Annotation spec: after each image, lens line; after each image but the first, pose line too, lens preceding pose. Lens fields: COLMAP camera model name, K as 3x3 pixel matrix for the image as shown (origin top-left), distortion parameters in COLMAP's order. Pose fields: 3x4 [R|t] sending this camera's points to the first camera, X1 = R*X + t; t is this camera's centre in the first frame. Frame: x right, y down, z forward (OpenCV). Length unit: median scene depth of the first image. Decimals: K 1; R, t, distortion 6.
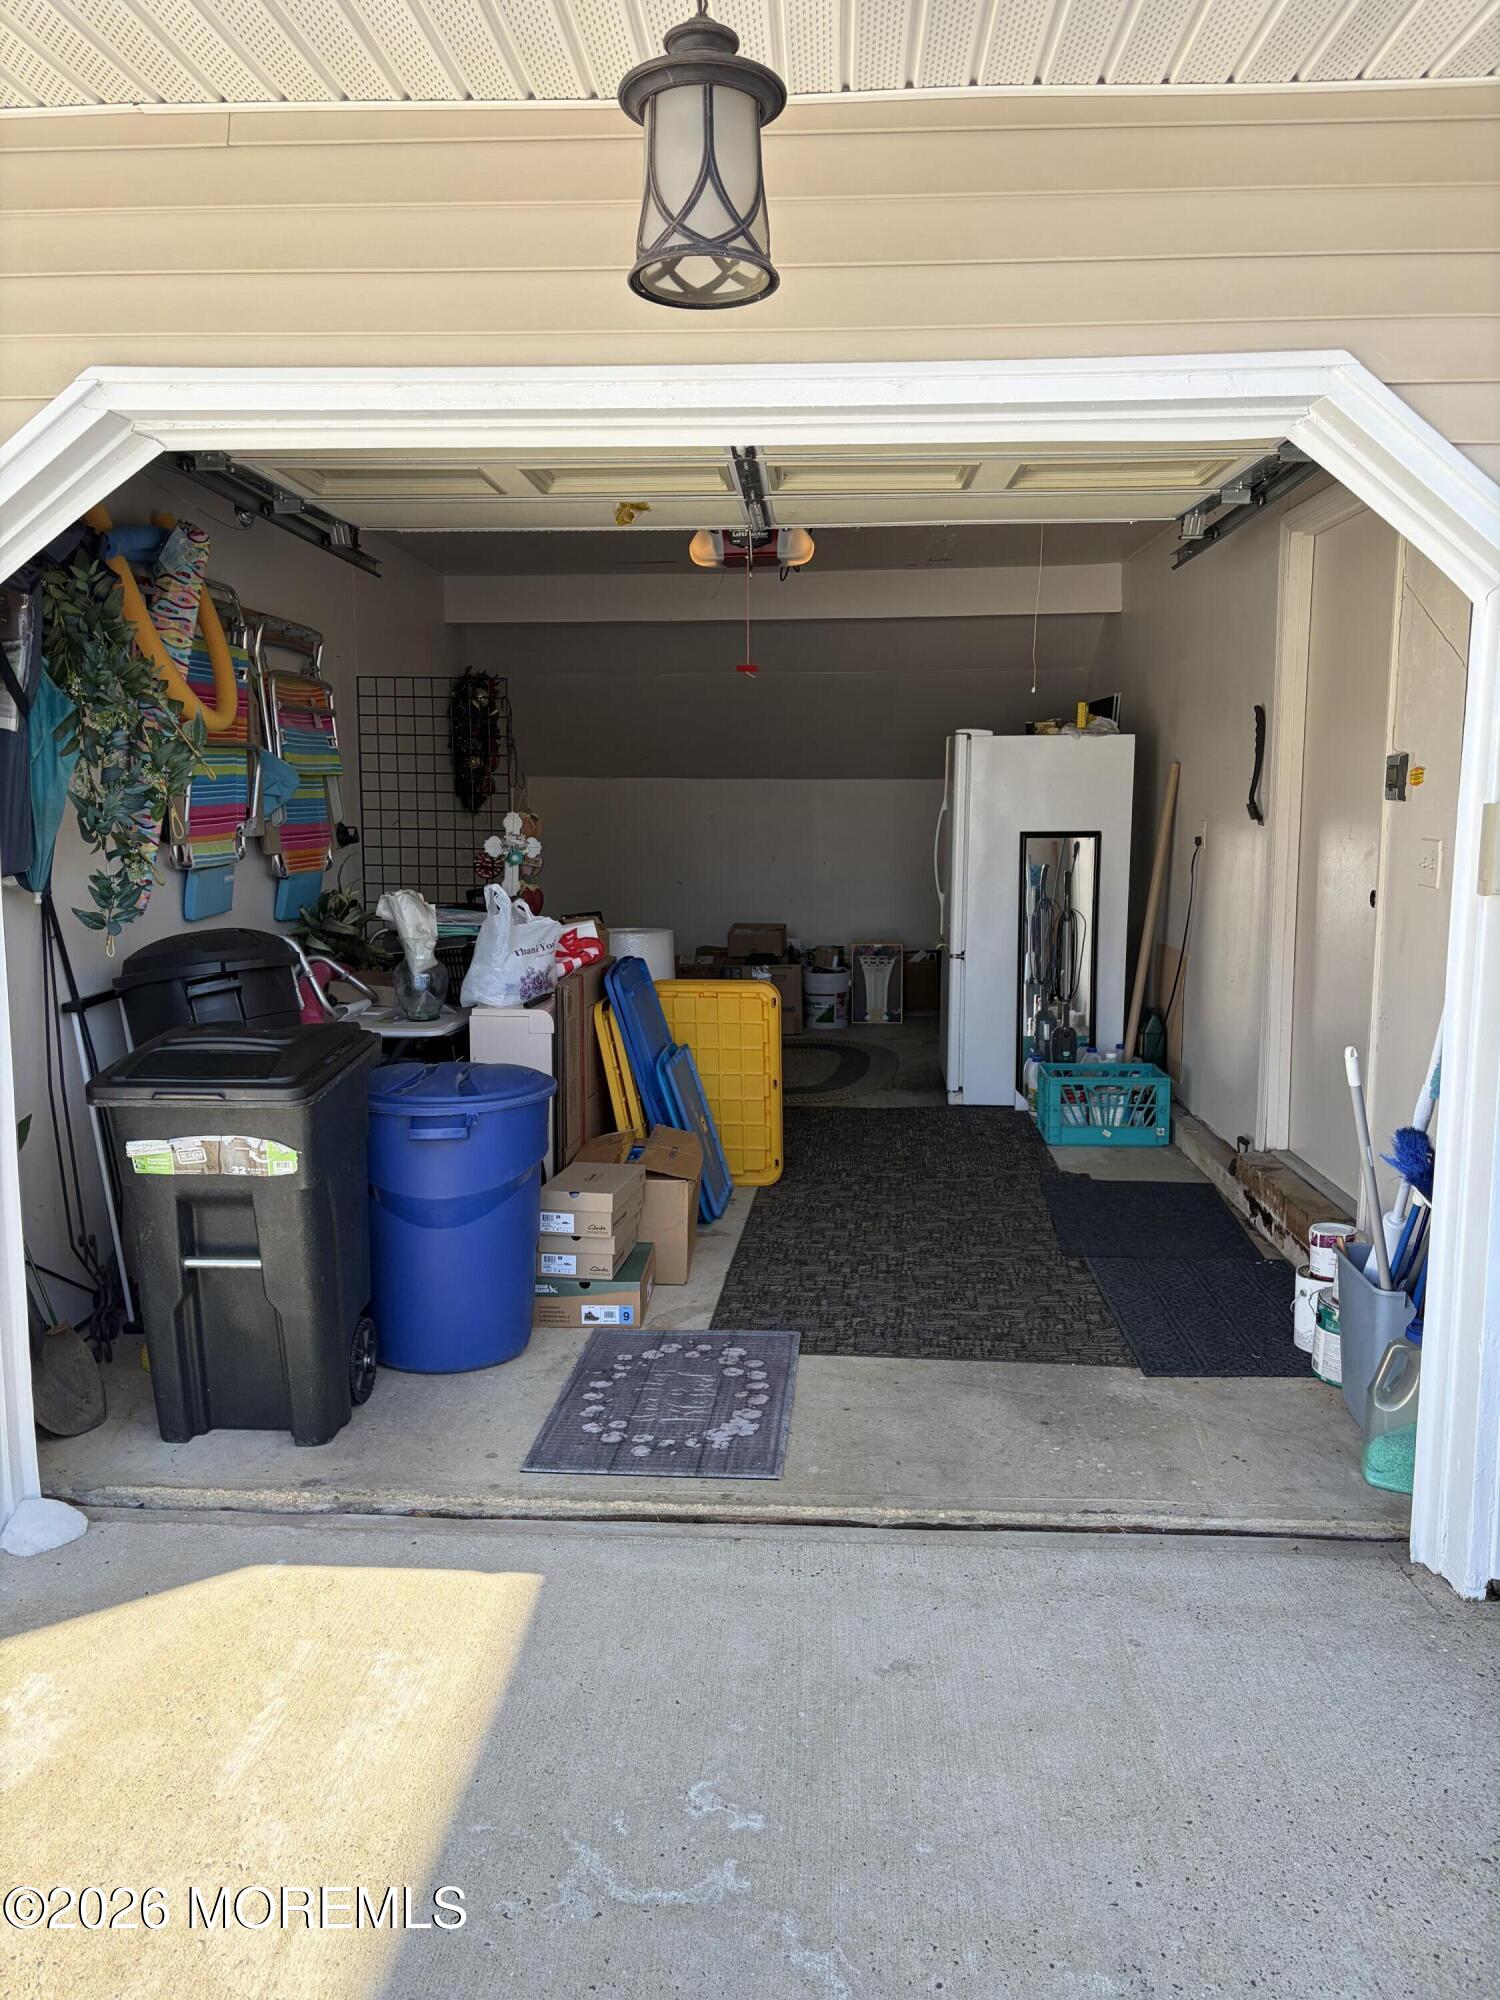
lens RADIAL K [[1503.2, 0, 756.0], [0, 1503.2, 1000.9], [0, 0, 1]] dist [0.051881, -0.046231]
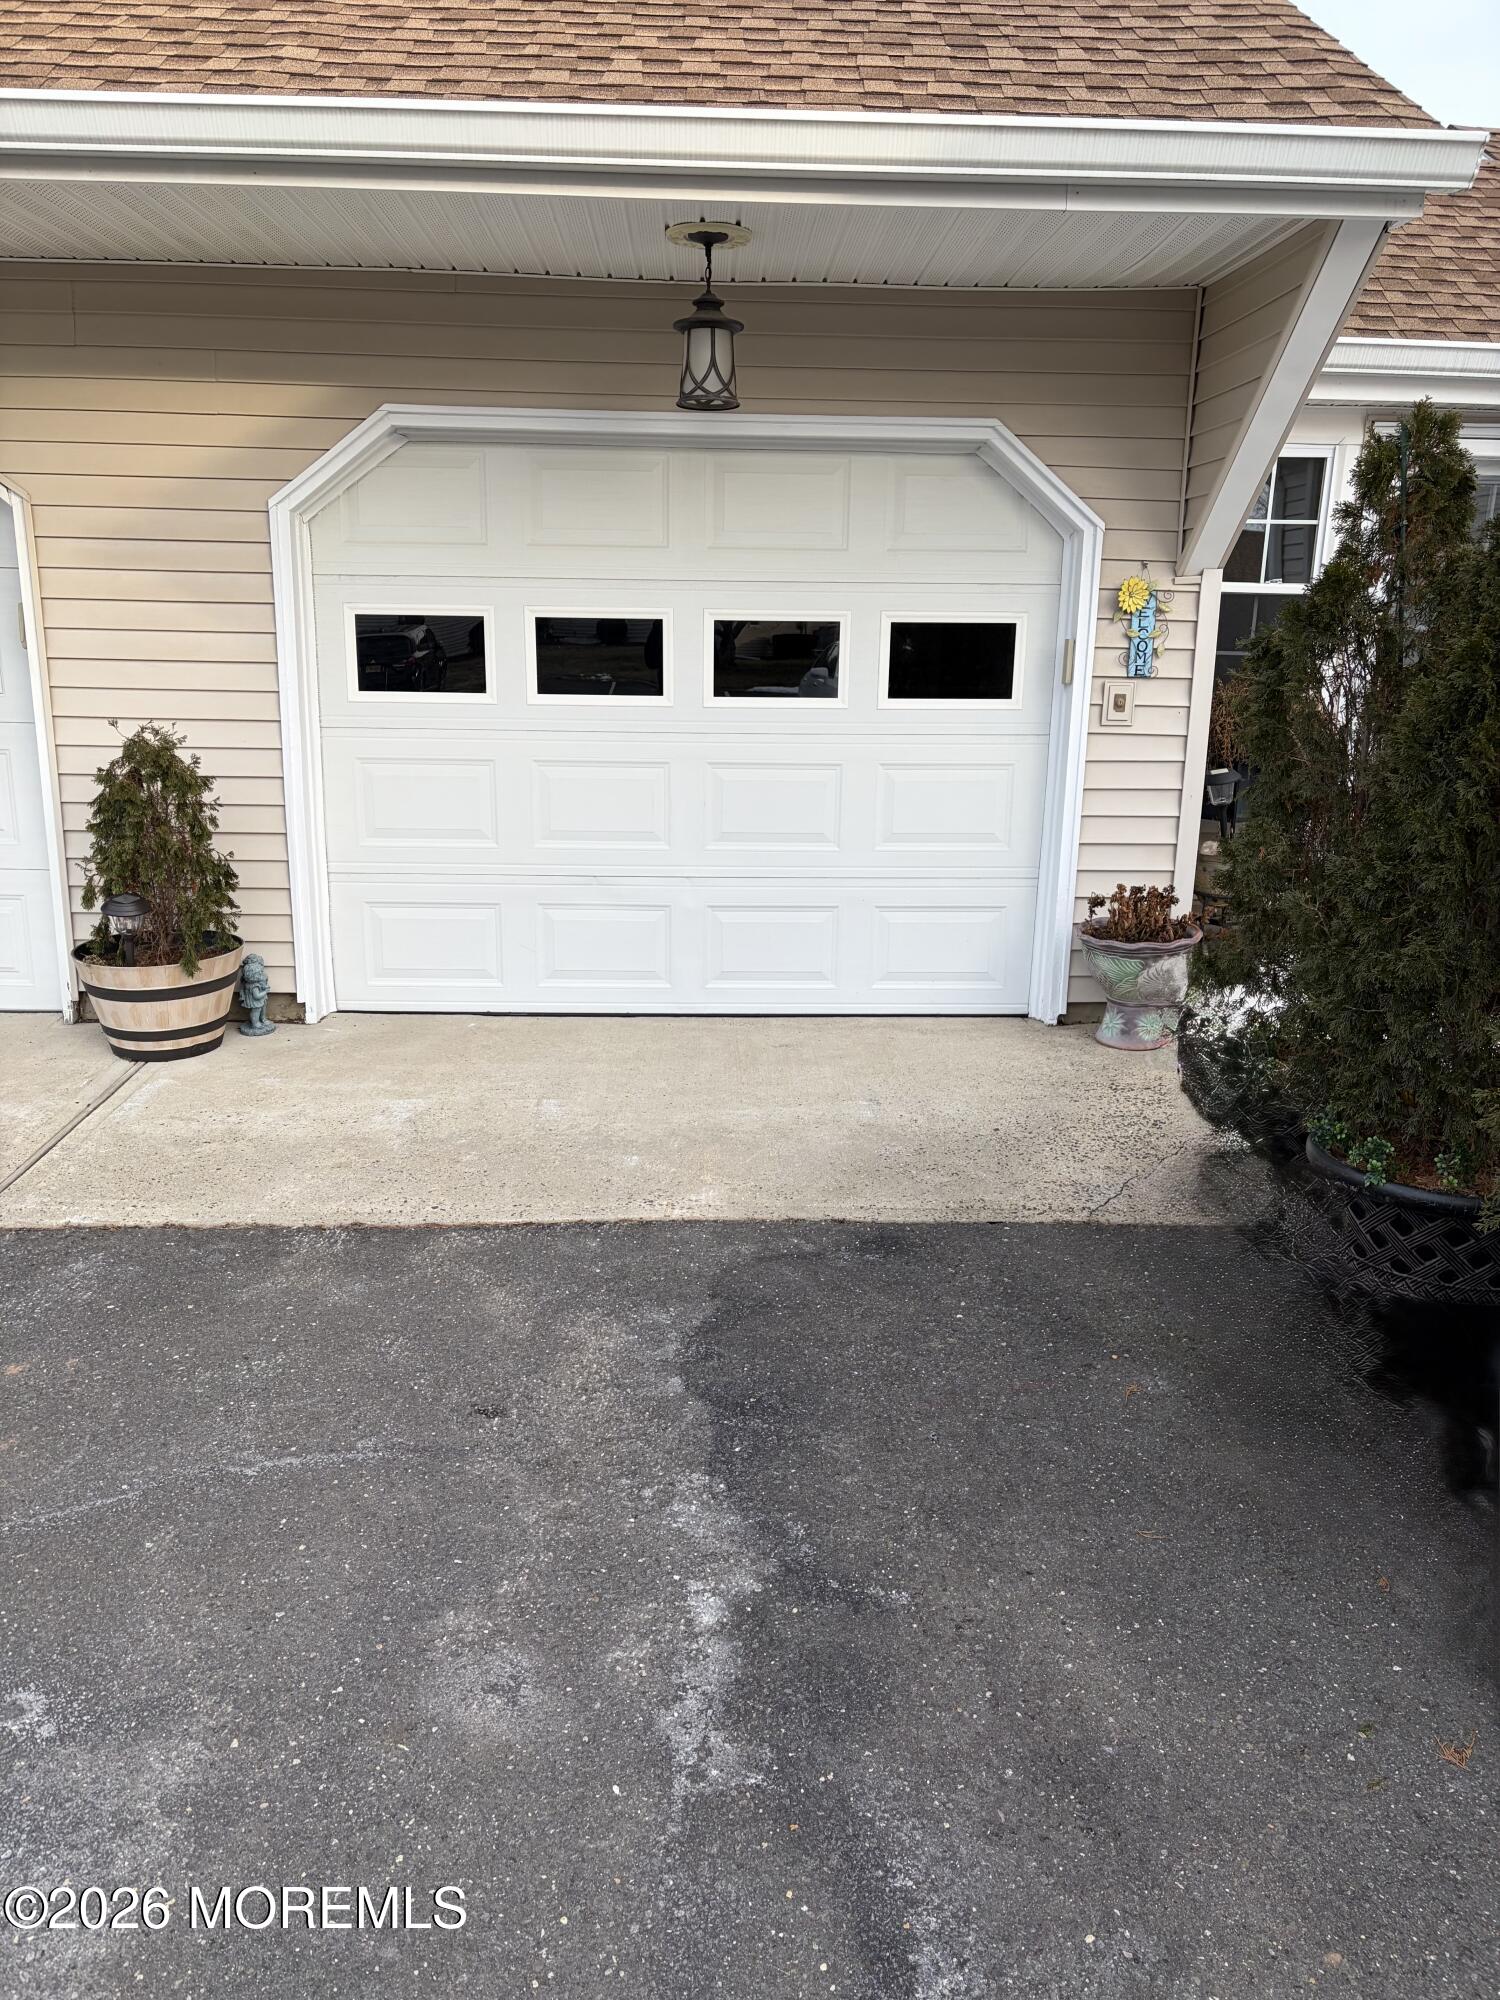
lens RADIAL K [[1503.2, 0, 746.6], [0, 1503.2, 1038.1], [0, 0, 1]] dist [0.051881, -0.046231]
pose [[0.996013, -0.010523, 0.088584, -0.198187], [-0.002295, 0.989667, 0.143365, 0.159203], [-0.089178, -0.142997, 0.985697, -1.486688]]
